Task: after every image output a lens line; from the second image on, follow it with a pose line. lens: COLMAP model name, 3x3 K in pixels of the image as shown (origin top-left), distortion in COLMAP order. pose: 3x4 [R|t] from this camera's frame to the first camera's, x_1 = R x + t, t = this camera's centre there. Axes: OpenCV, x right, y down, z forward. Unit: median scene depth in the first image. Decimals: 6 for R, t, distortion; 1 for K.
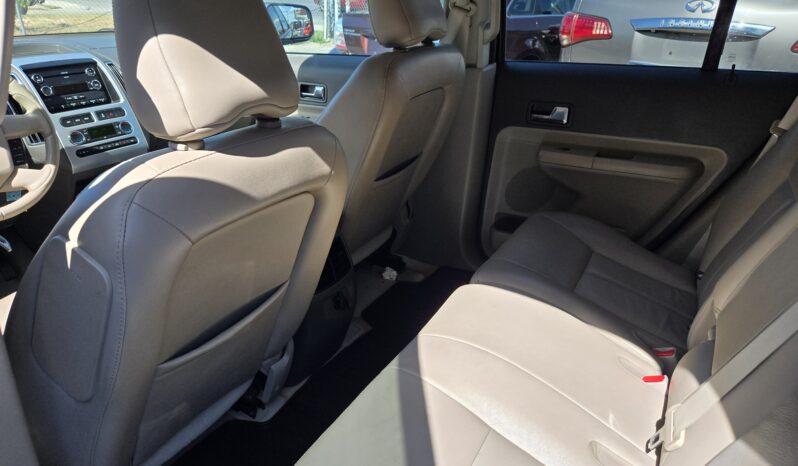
lens RADIAL K [[504.1, 0, 384.4], [0, 504.1, 230.6], [0, 0, 1]] dist [0.082812, -0.104915]
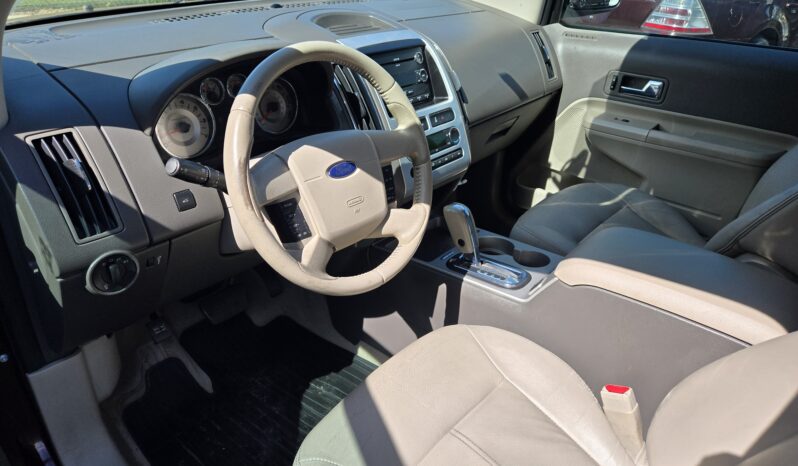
lens RADIAL K [[504.1, 0, 384.4], [0, 504.1, 230.6], [0, 0, 1]] dist [0.082812, -0.104915]
pose [[0.976555, 0.128830, -0.172461, -0.473852], [-0.113744, 0.988986, 0.094707, -0.125143], [0.182763, -0.072871, 0.980453, 0.239236]]
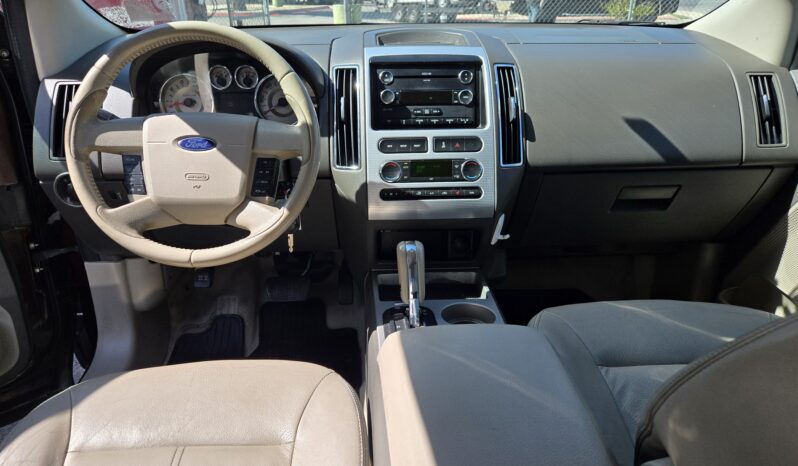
lens RADIAL K [[504.1, 0, 384.4], [0, 504.1, 230.6], [0, 0, 1]] dist [0.082812, -0.104915]
pose [[0.538716, 0.327091, -0.776400, -0.068238], [-0.343696, 0.926708, 0.151937, -0.196743], [0.769193, 0.184995, 0.611653, 0.579799]]
